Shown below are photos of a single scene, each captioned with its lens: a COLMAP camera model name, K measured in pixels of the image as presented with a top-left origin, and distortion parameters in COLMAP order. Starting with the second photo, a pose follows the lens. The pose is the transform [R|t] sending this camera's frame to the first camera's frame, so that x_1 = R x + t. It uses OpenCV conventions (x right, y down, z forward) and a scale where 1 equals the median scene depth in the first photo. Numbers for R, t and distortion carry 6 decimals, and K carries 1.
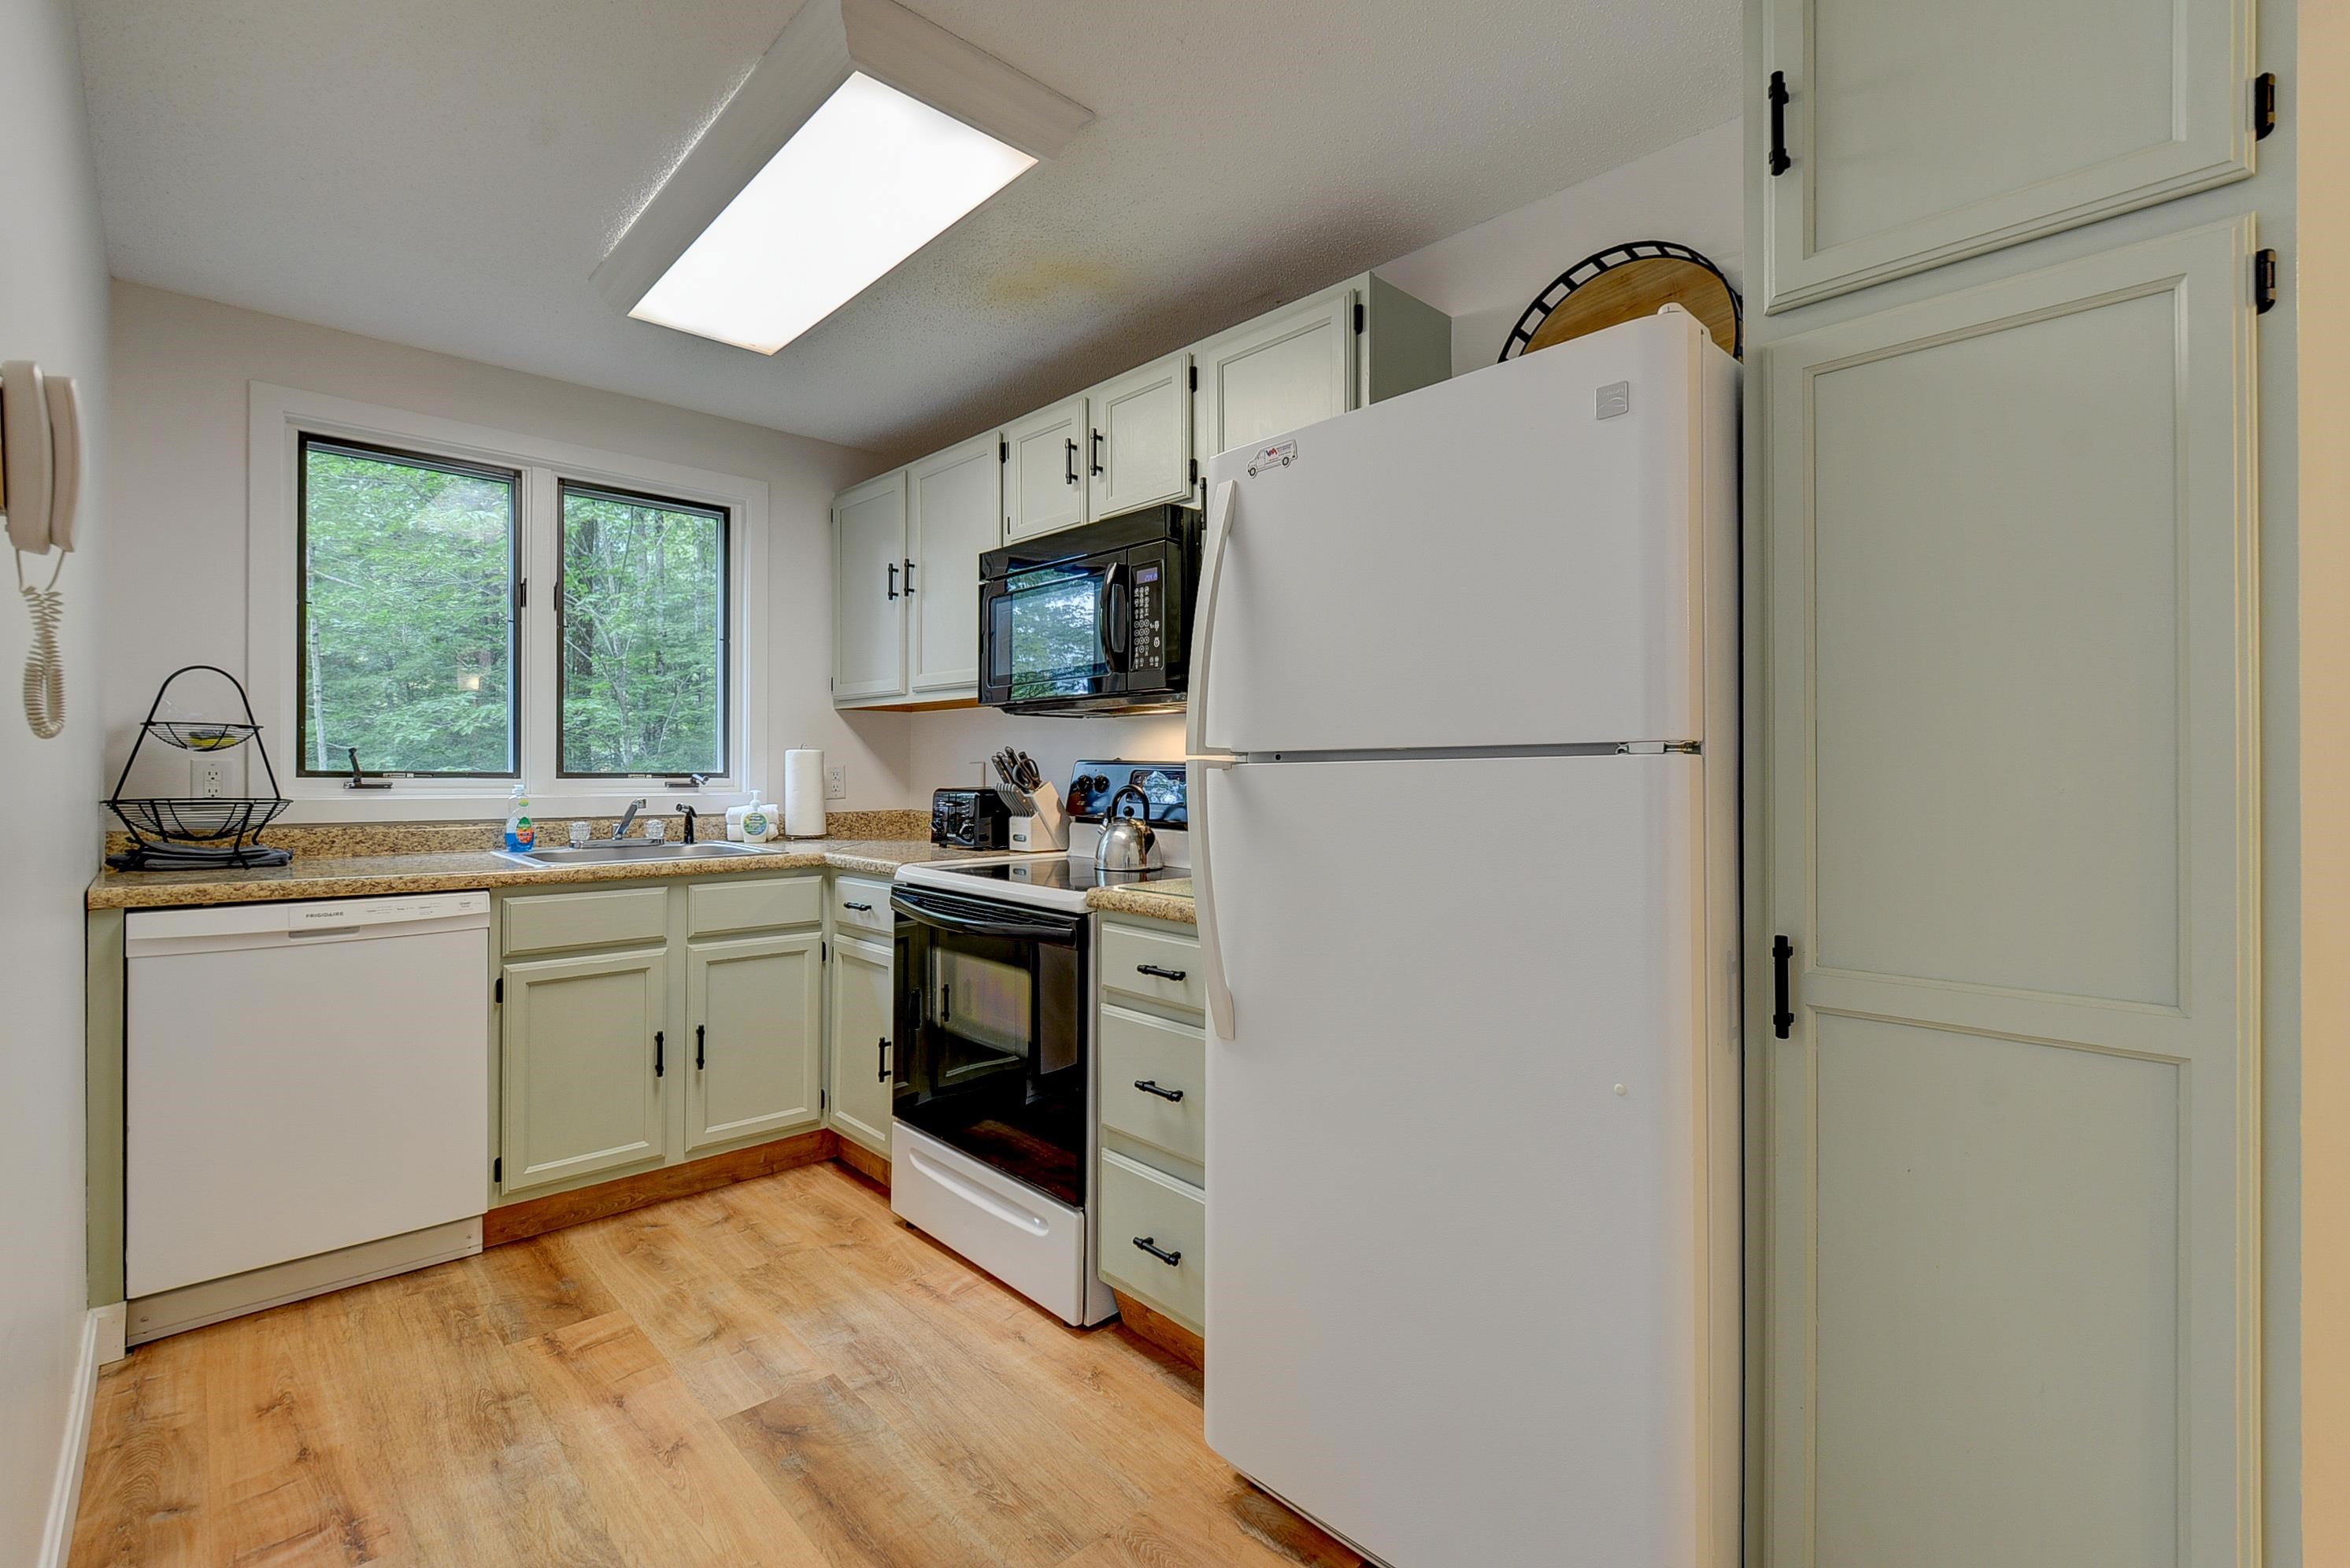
lens RADIAL K [[1098.0, 0, 1310.4], [0, 1098.0, 765.4], [0, 0, 1]] dist [0.013218, -0.008794]
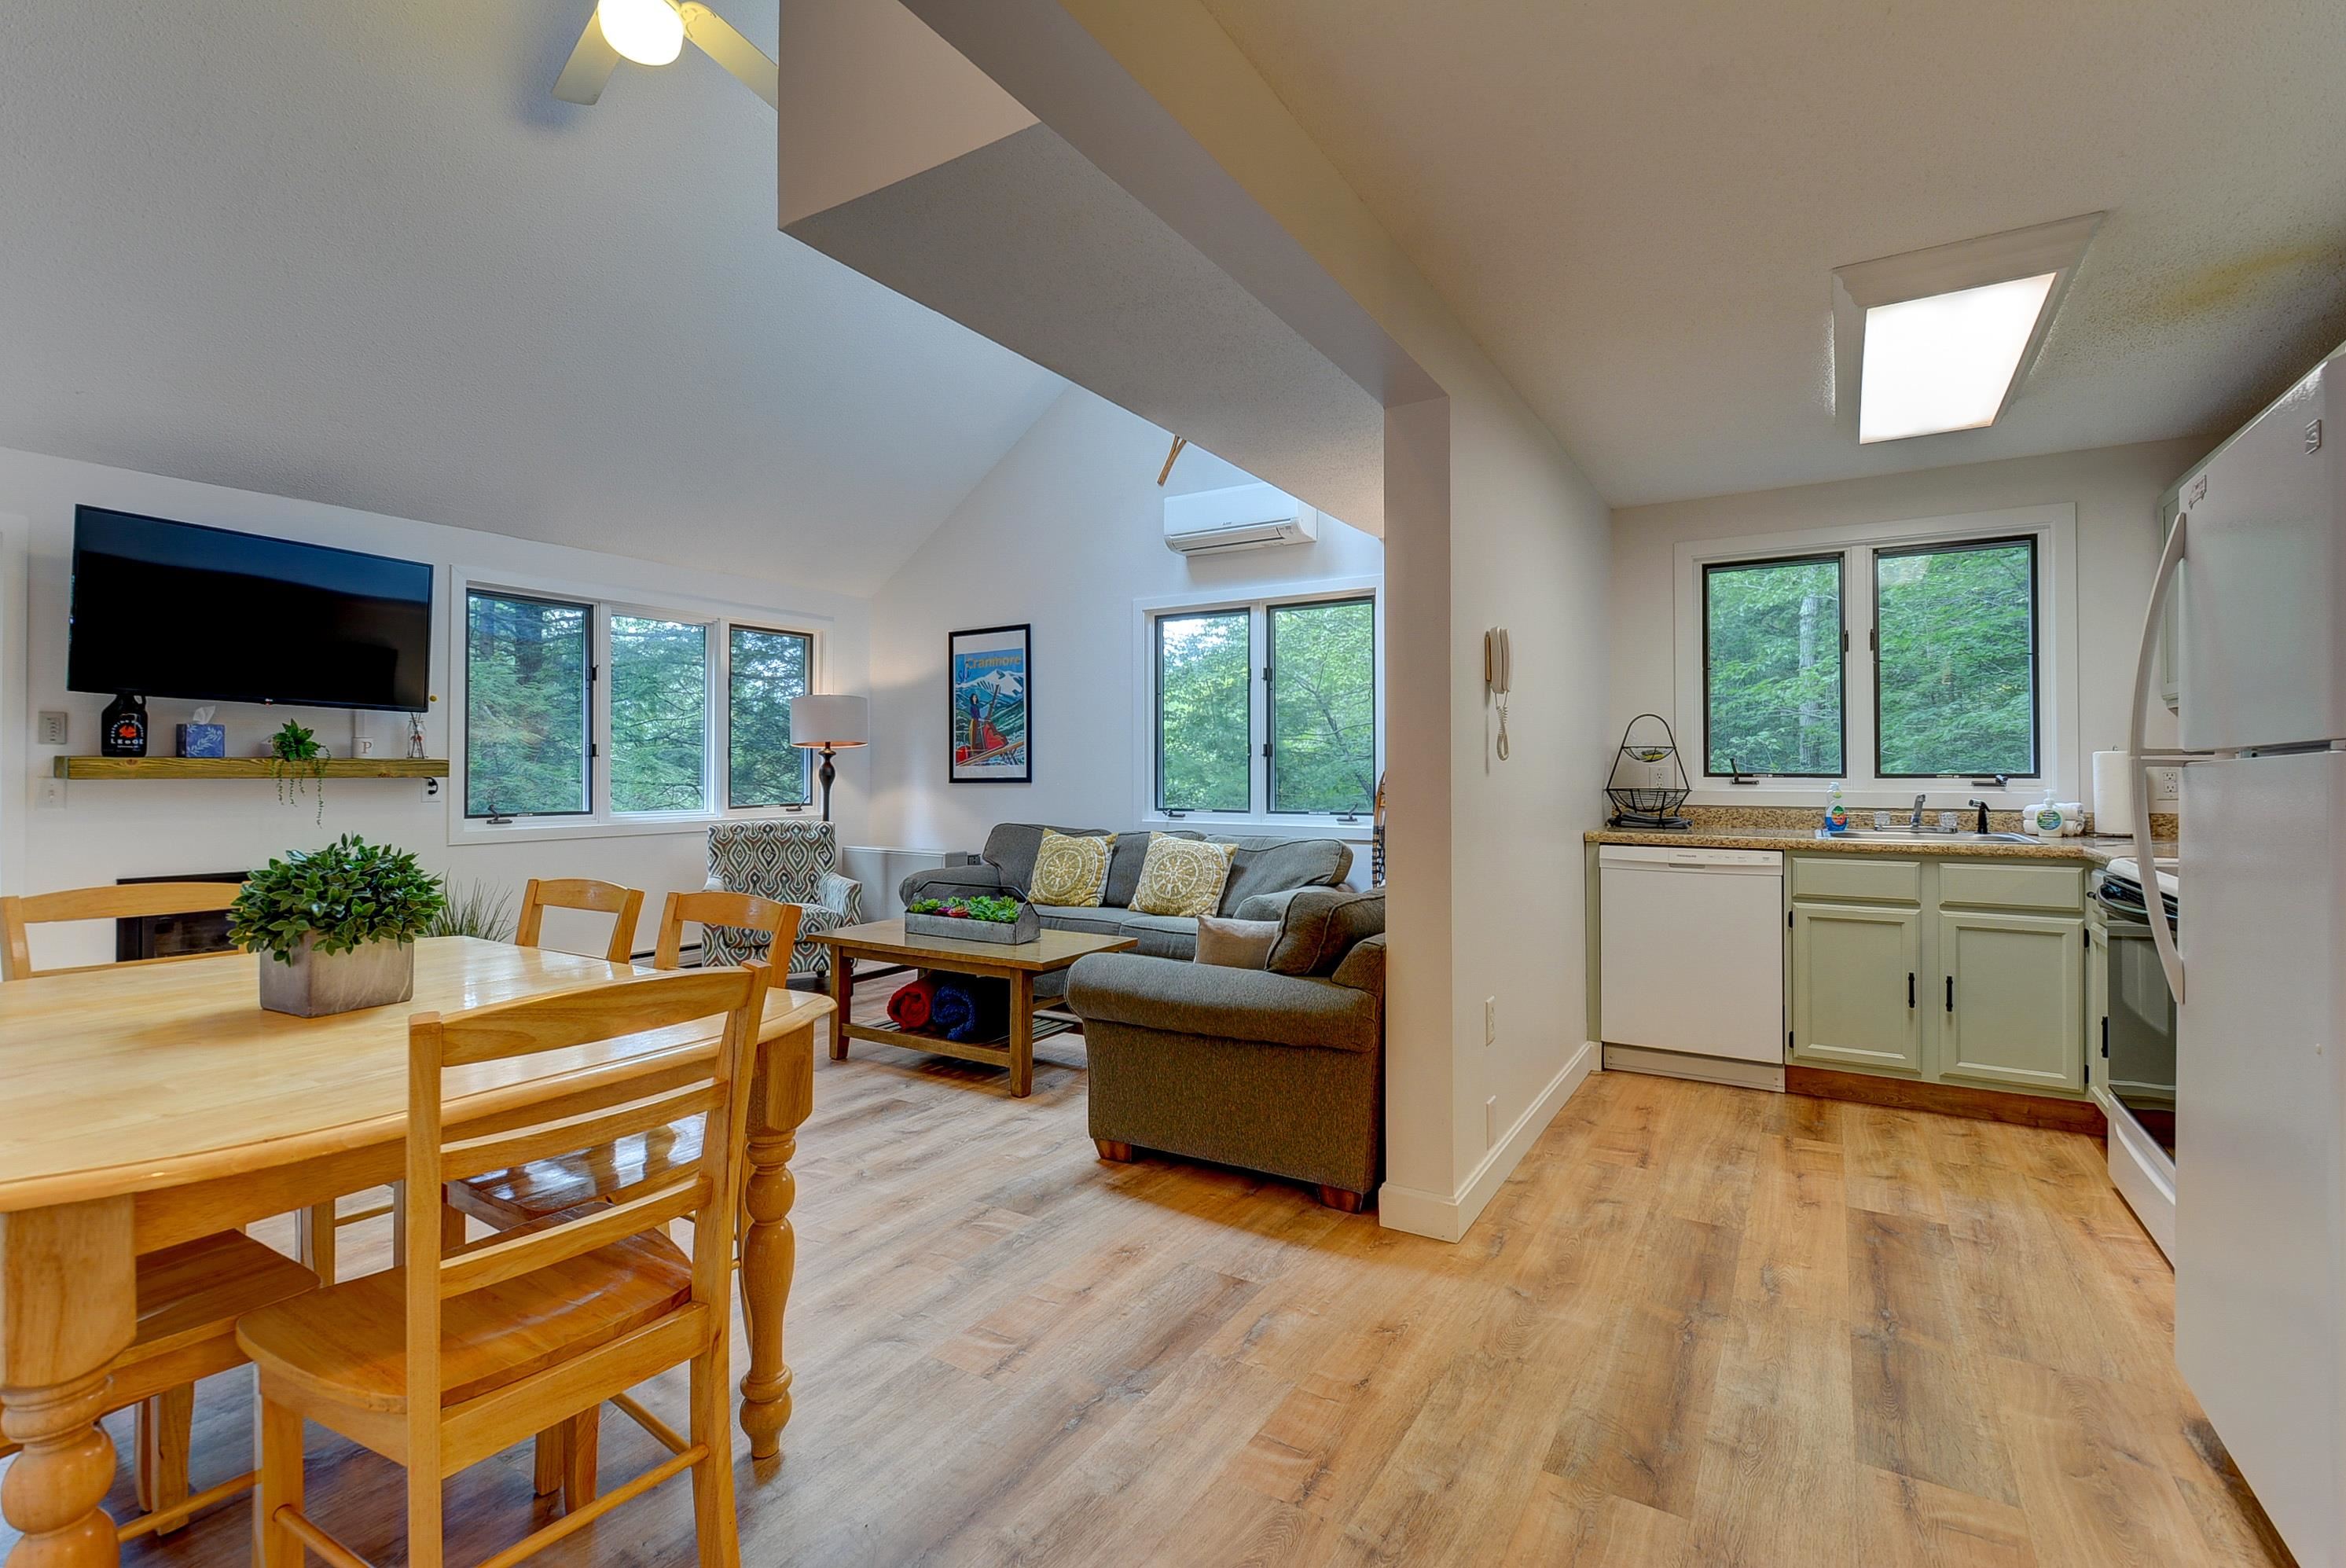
lens RADIAL K [[1026.8, 0, 1151.3], [0, 1026.8, 774.4], [0, 0, 1]] dist [-0.001620, -0.000739]
pose [[0.232332, -0.002737, -0.972633, 0.430643], [0.007910, 0.999968, -0.000924, 0.002326], [0.972604, -0.007478, 0.232346, -0.169189]]
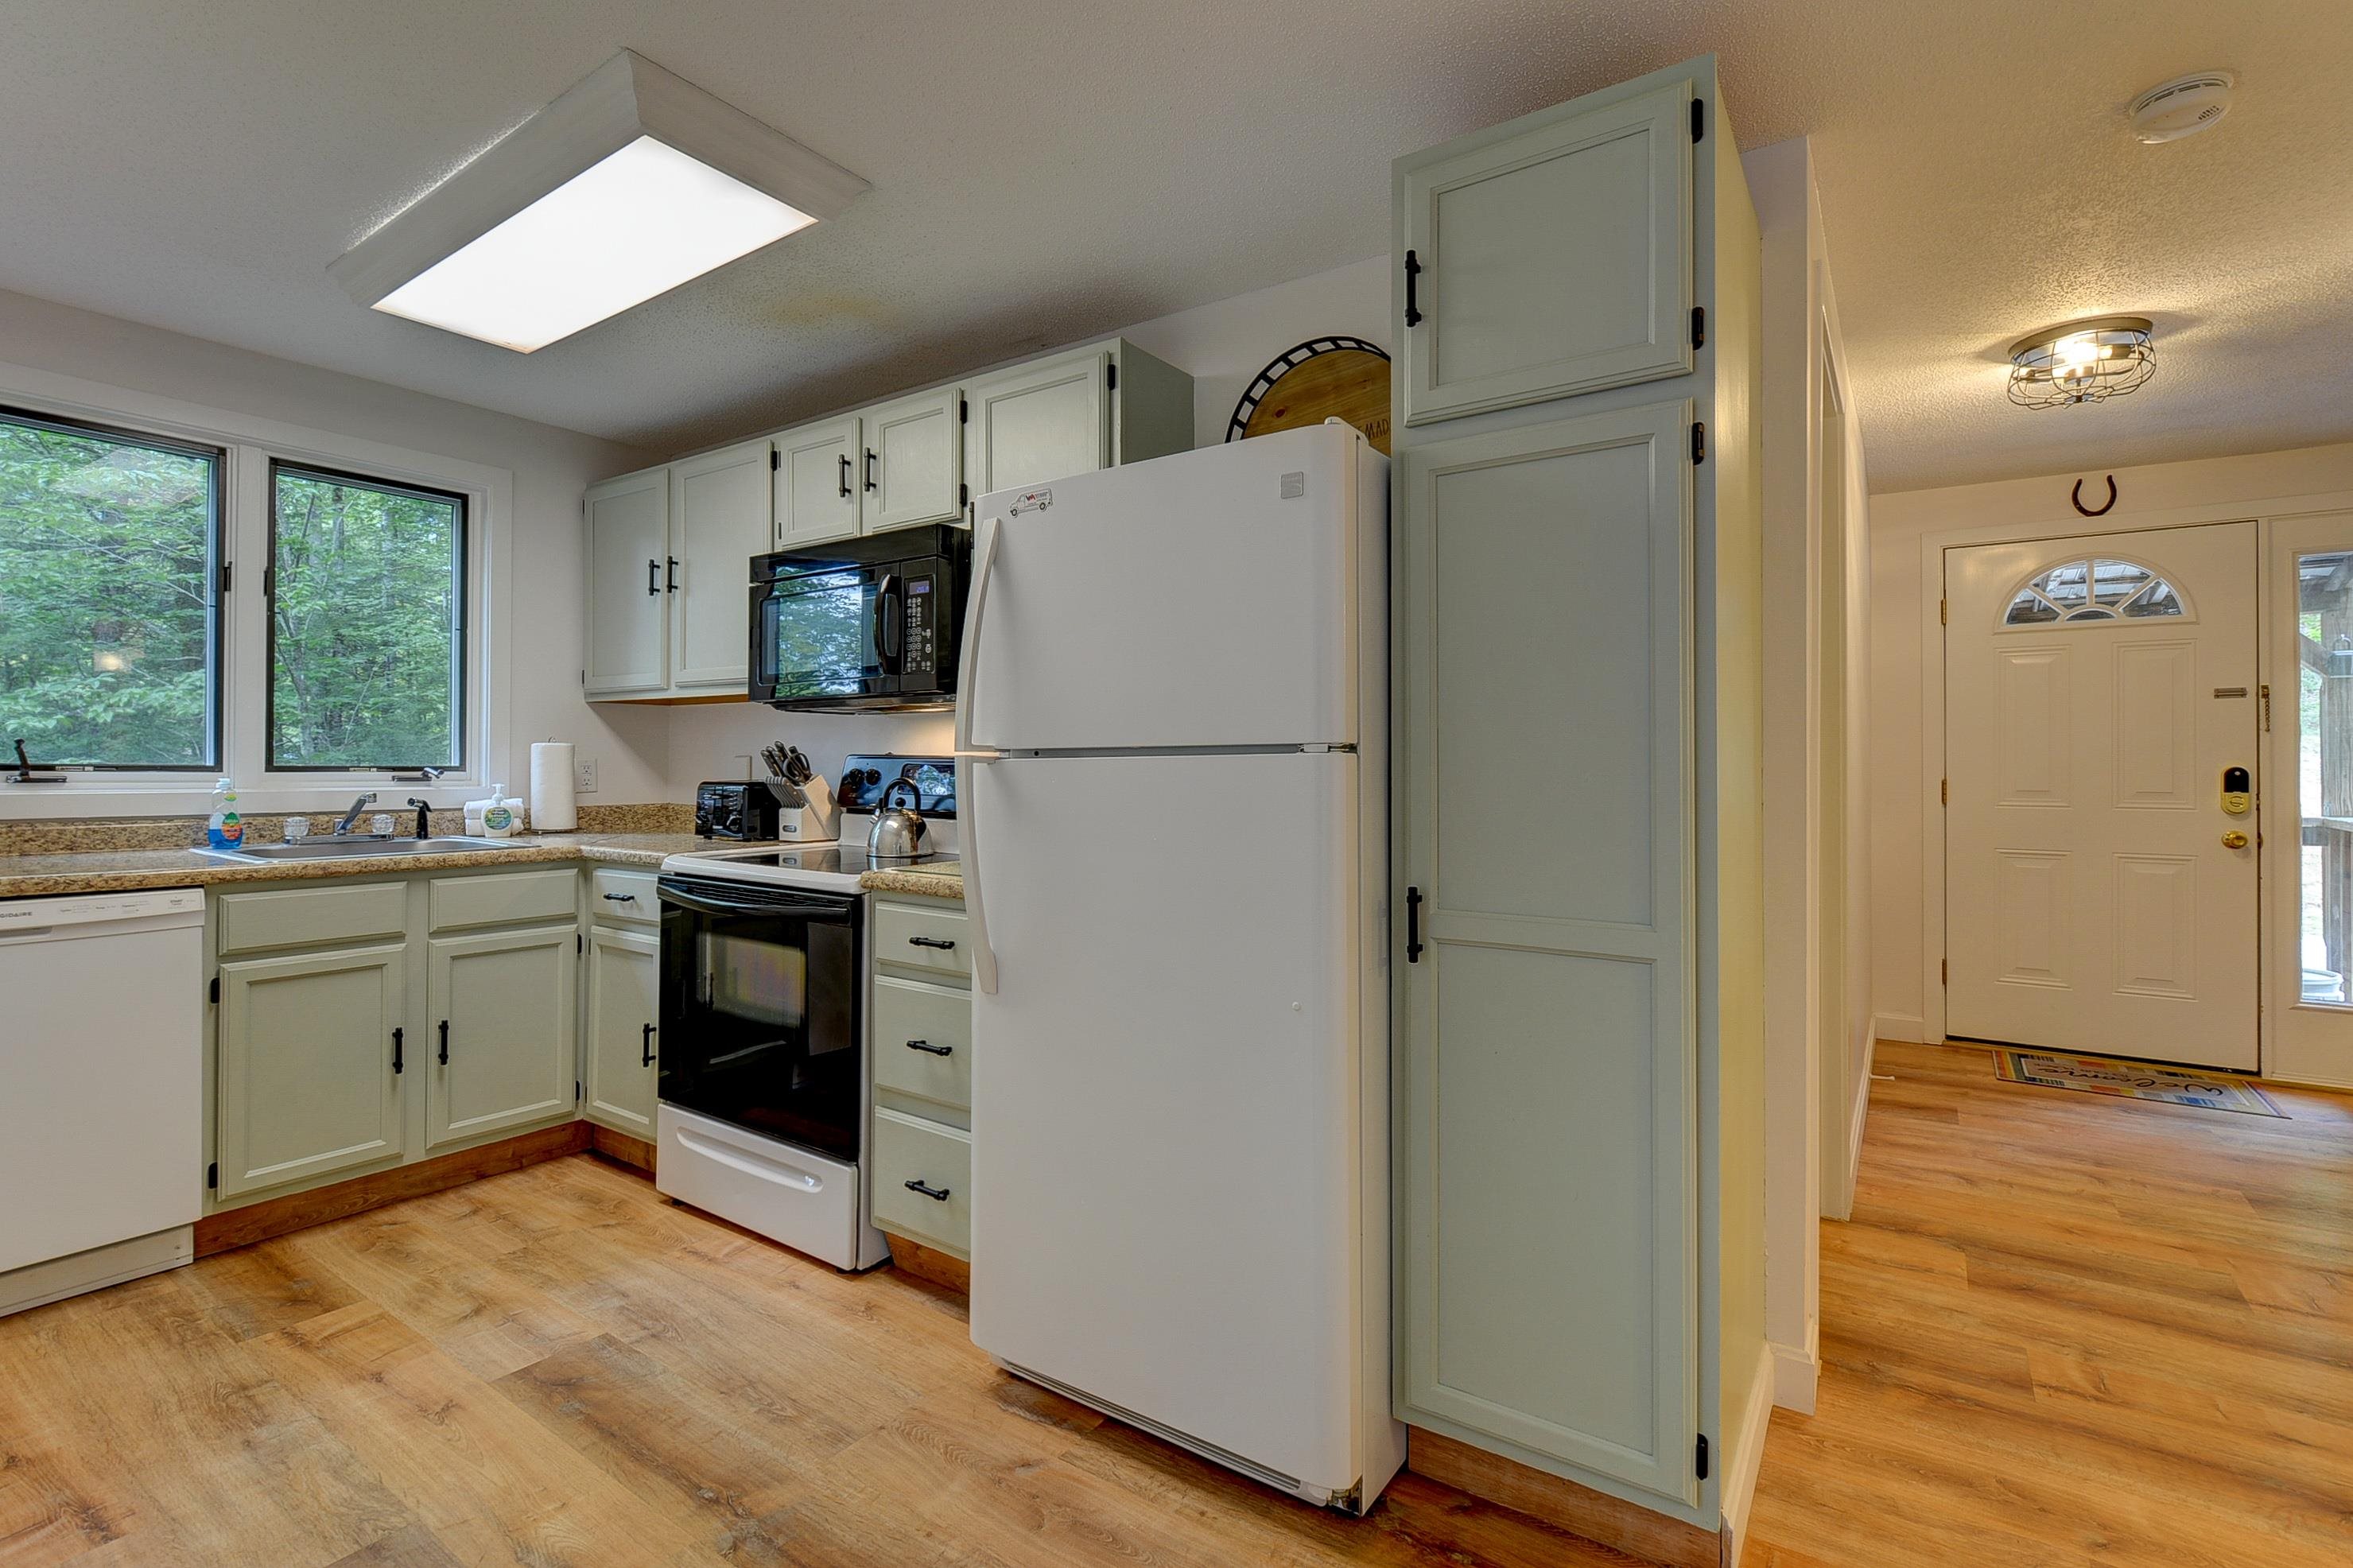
lens RADIAL K [[1053.5, 0, 1300.3], [0, 1053.5, 758.3], [0, 0, 1]] dist [0.003509, -0.003048]
pose [[0.979643, 0.002626, 0.200730, 0.012763], [-0.002340, 0.999996, -0.001660, -0.000572], [-0.200734, 0.001157, 0.979645, -0.101272]]
